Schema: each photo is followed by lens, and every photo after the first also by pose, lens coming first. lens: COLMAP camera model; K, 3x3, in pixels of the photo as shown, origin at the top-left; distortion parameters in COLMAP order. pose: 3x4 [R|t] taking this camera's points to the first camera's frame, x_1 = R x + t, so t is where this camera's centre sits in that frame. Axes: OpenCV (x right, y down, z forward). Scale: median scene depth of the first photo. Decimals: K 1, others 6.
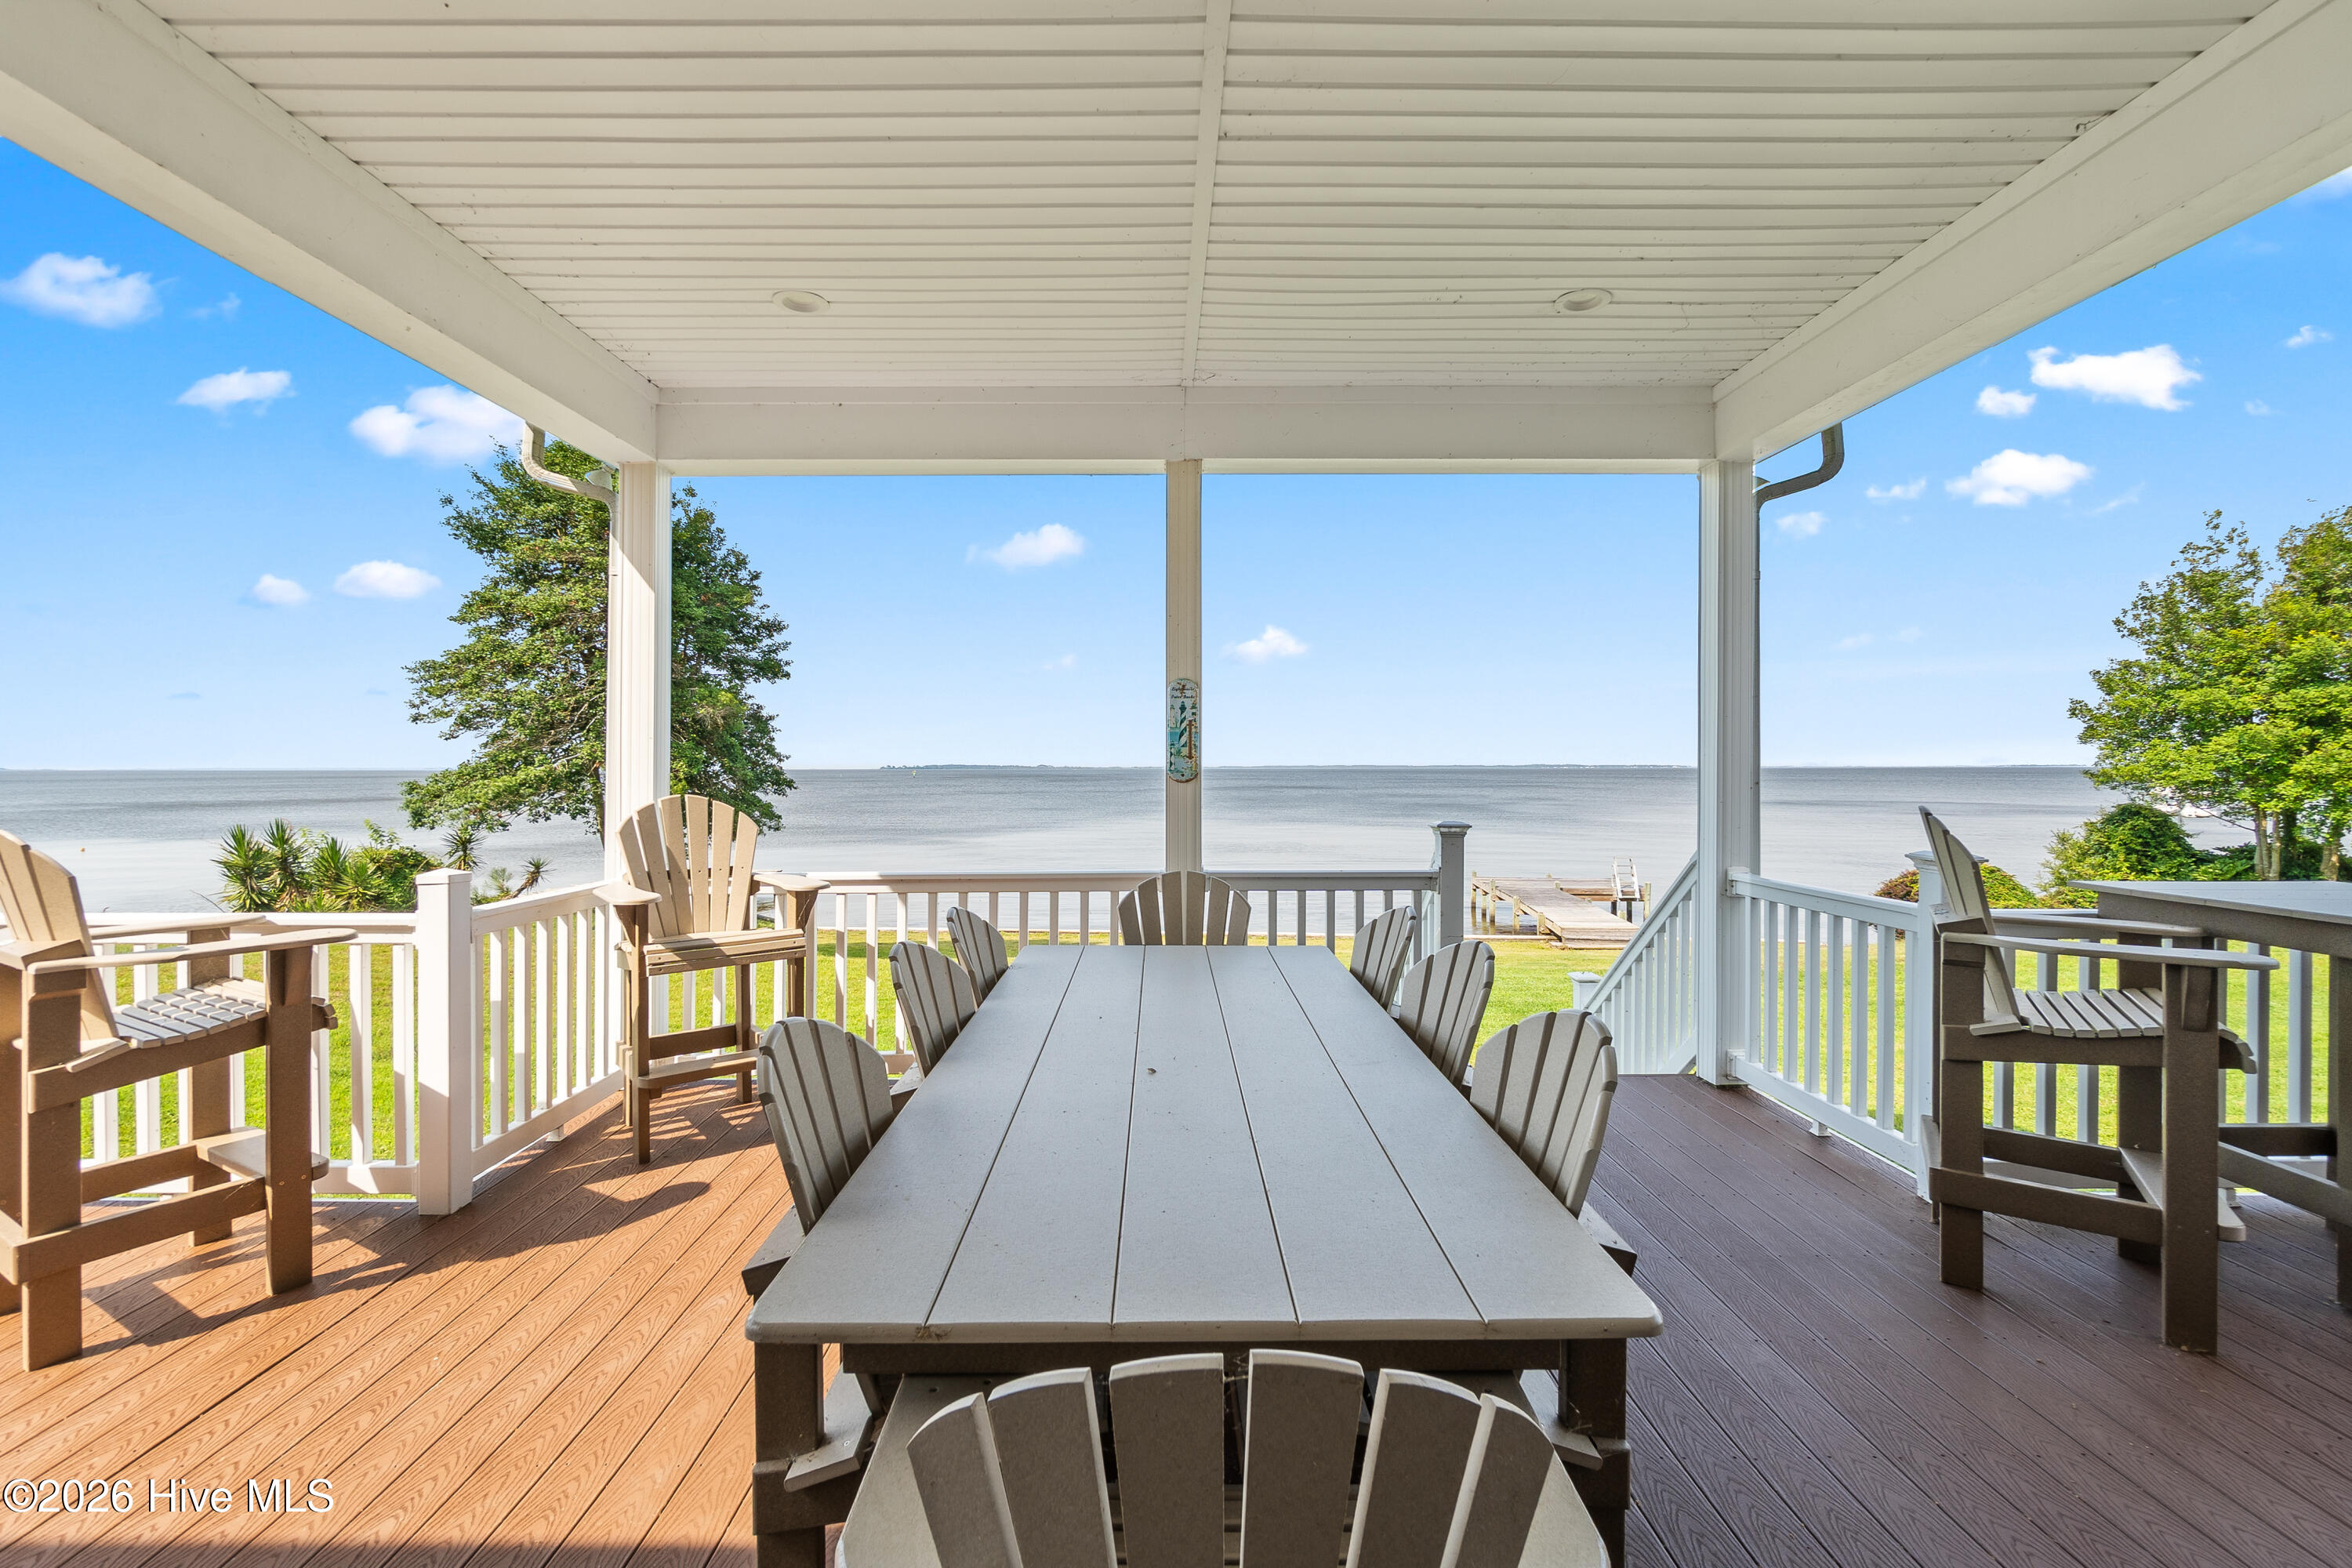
lens RADIAL K [[1004.8, 0, 1164.4], [0, 1004.8, 768.7], [0, 0, 1]] dist [-0.010851, 0.005410]
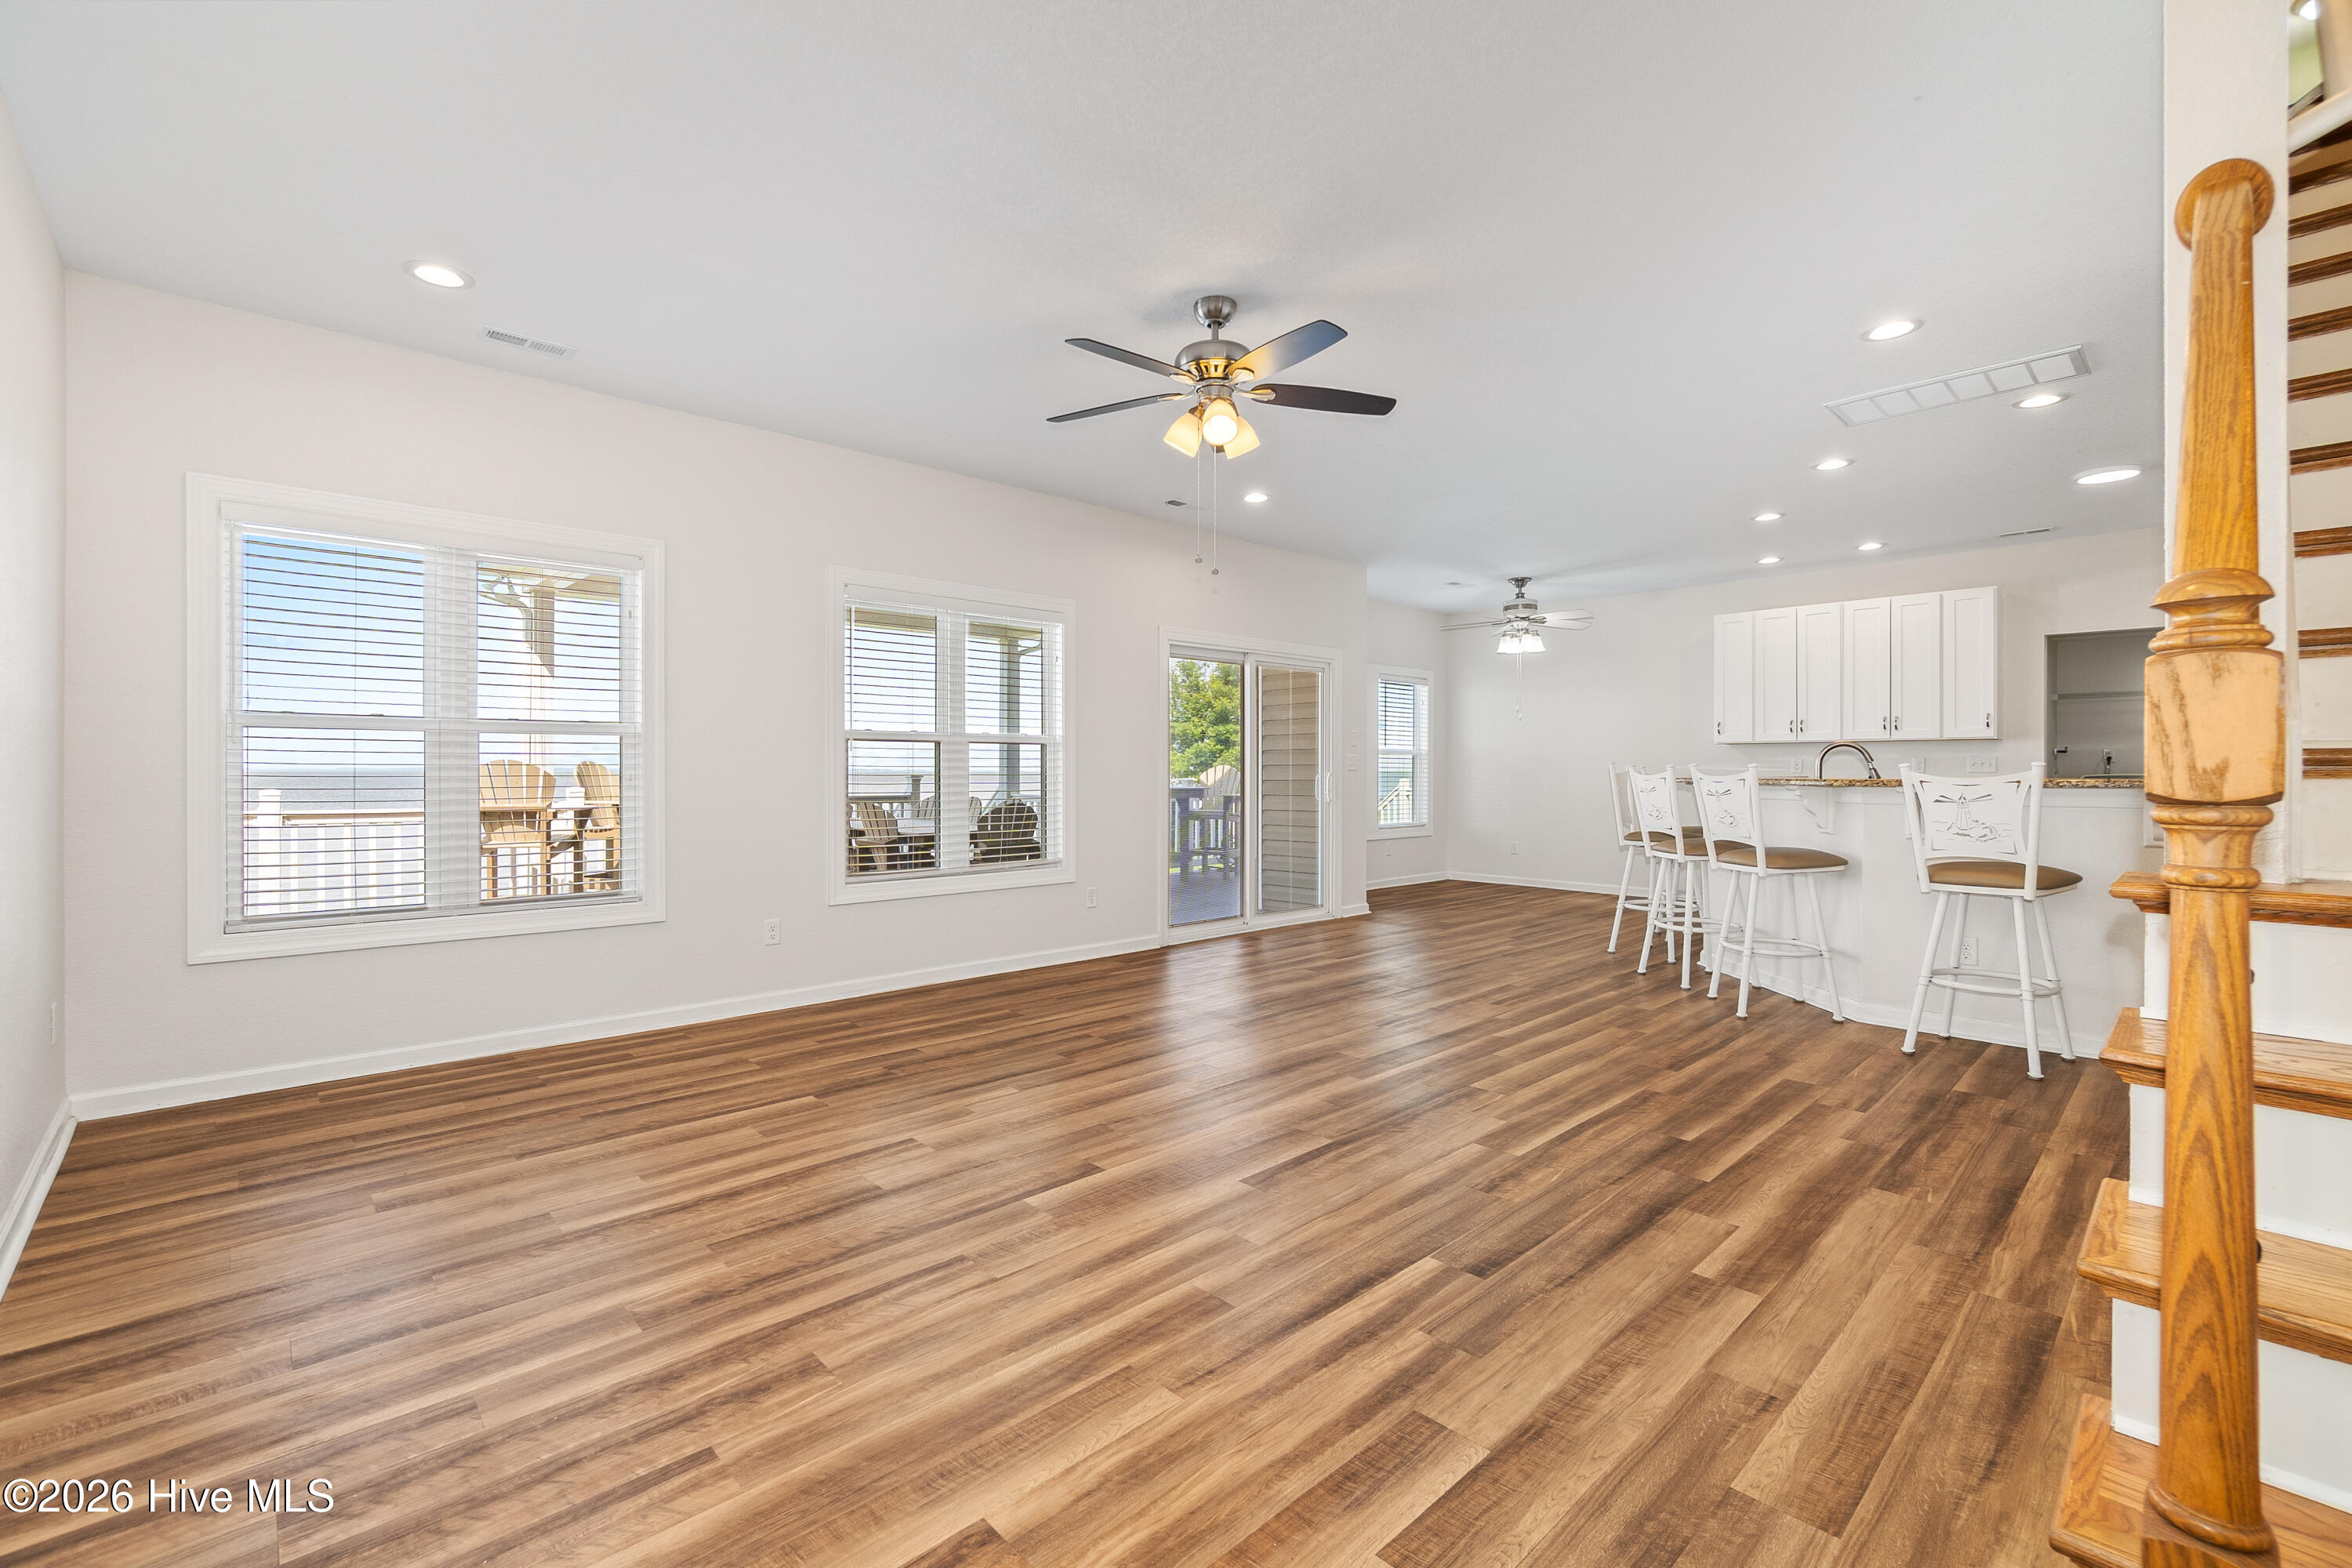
lens RADIAL K [[1006.6, 0, 1162.3], [0, 1006.6, 775.3], [0, 0, 1]] dist [-0.010775, 0.003876]
pose [[0.735414, -0.000925, 0.677617, -0.304870], [-0.001007, 0.999996, 0.002458, 0.015936], [-0.677617, -0.002490, 0.735411, -0.395753]]
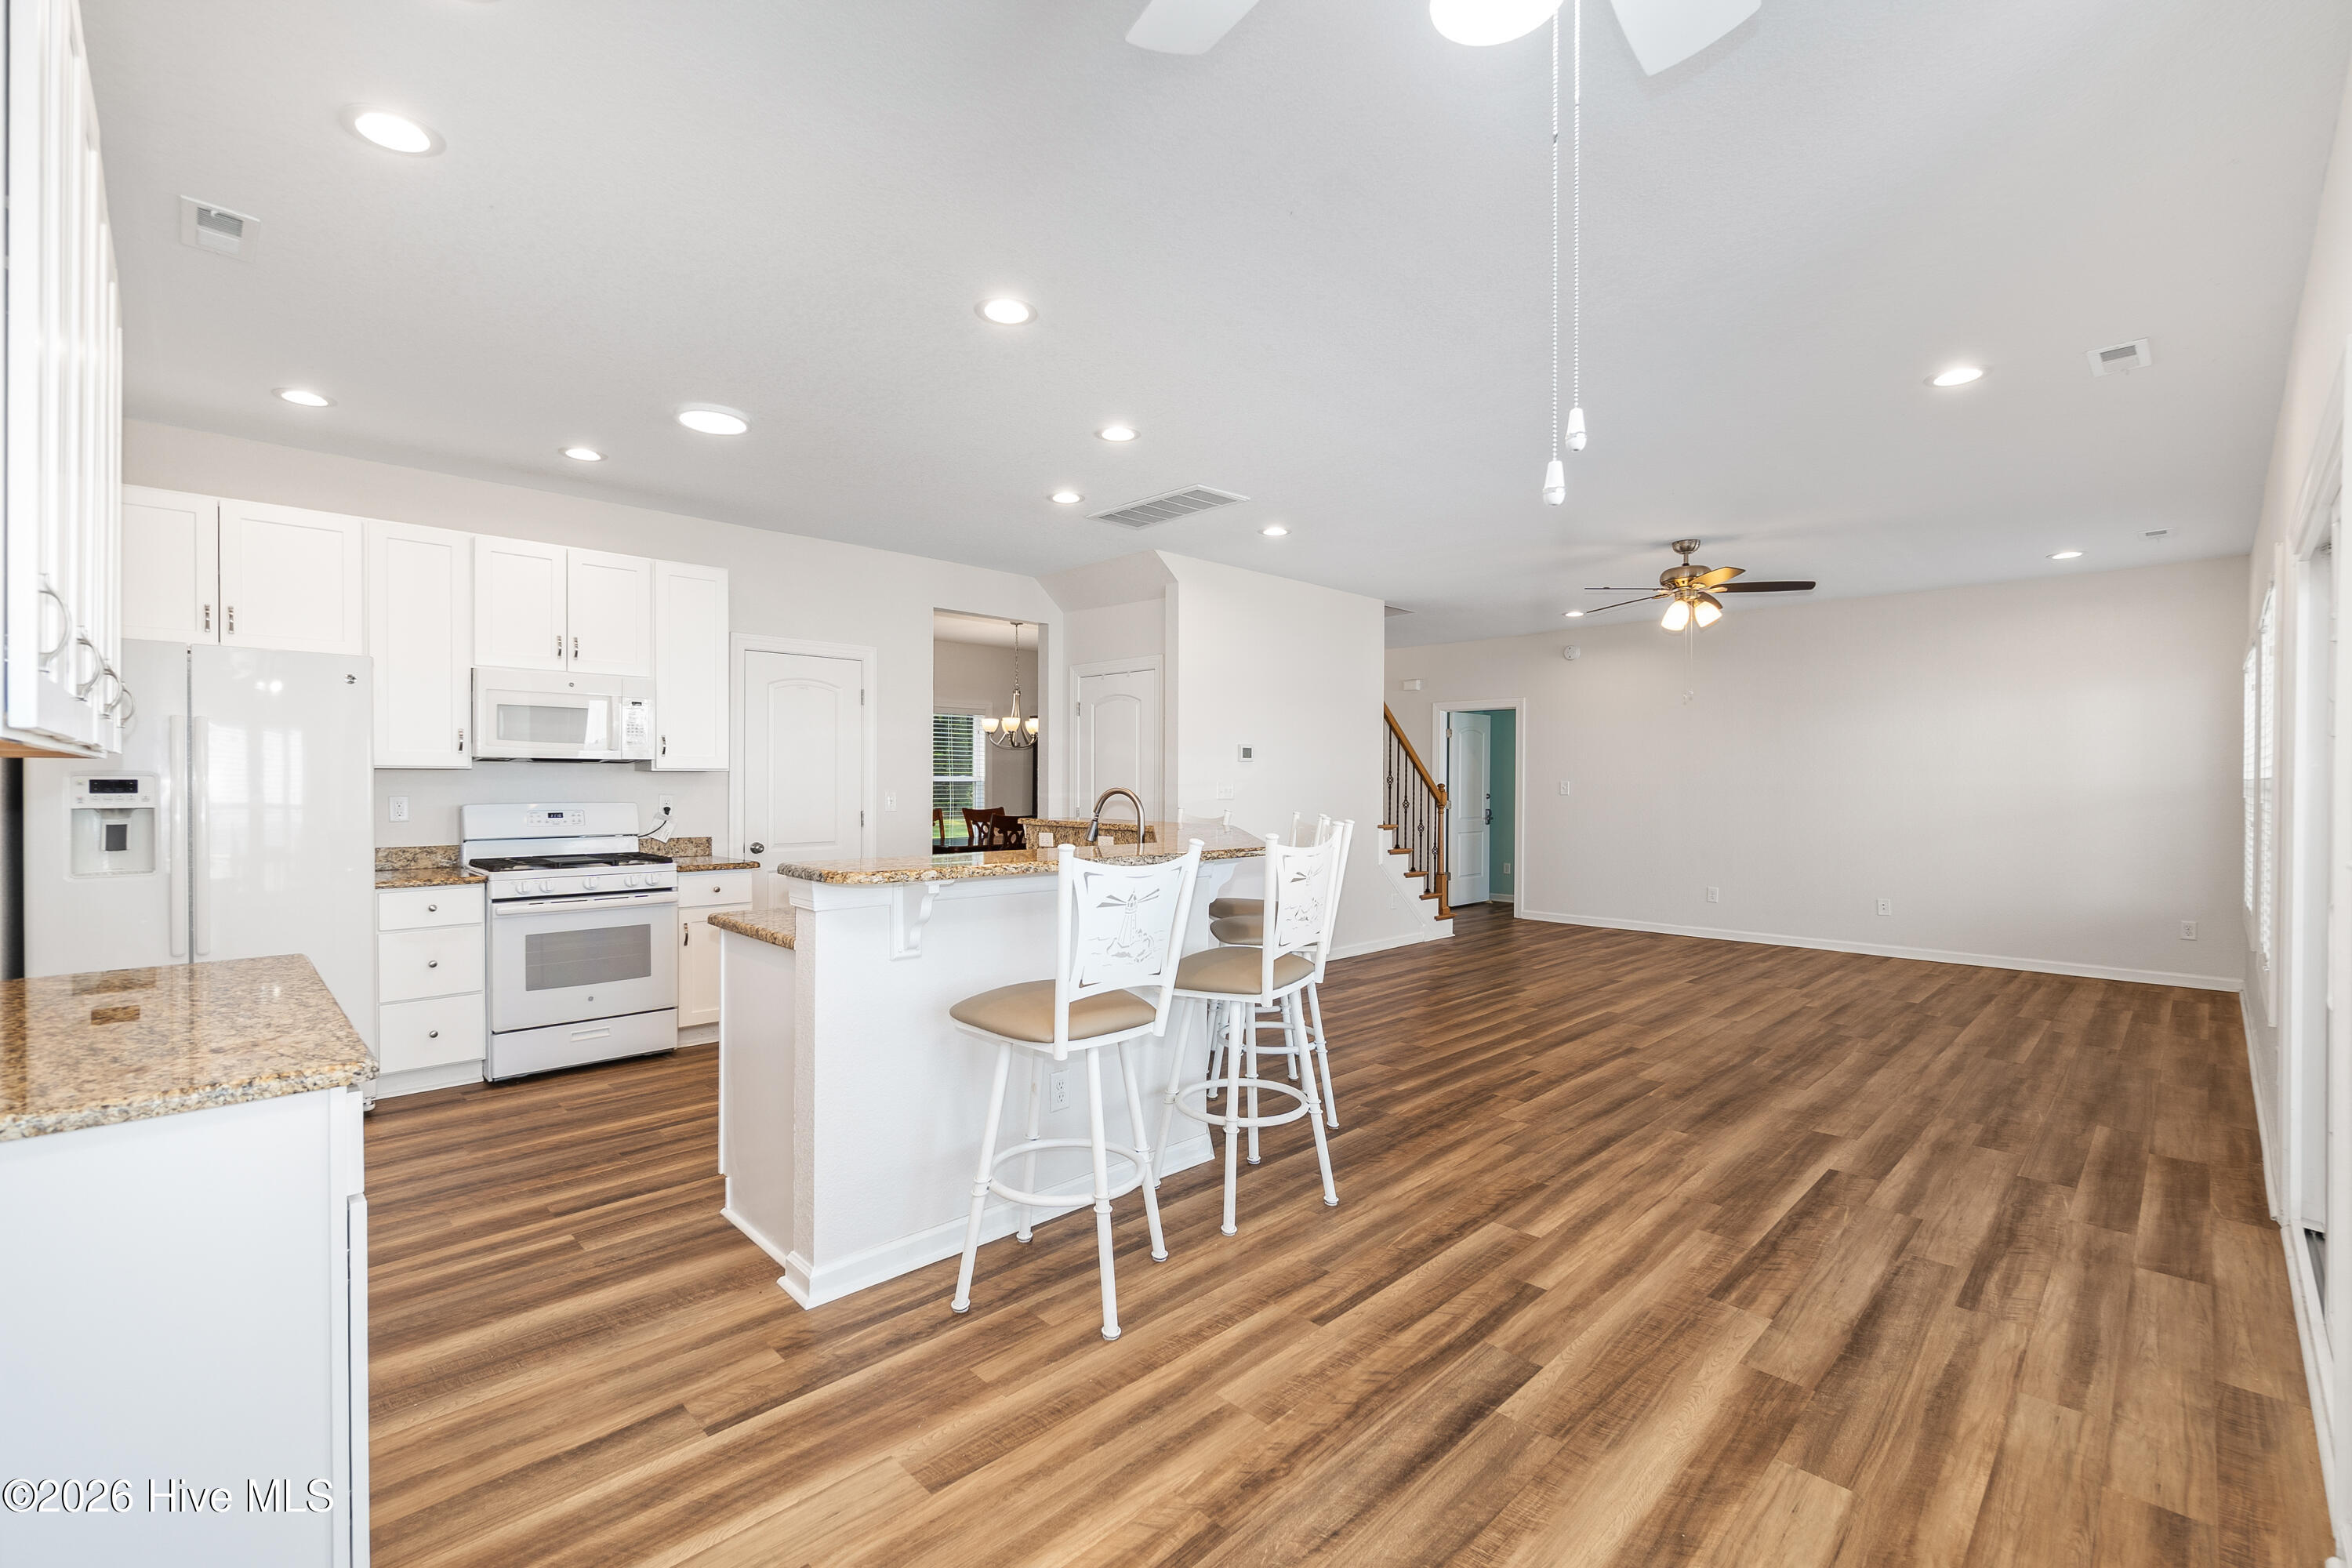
lens RADIAL K [[1012.2, 0, 1162.7], [0, 1012.2, 790.9], [0, 0, 1]] dist [-0.012015, 0.006876]
pose [[-0.722726, 0.007330, -0.691096, 0.361219], [-0.001405, 0.999926, 0.012075, 0.000757], [0.691133, 0.009698, -0.722662, -0.048772]]
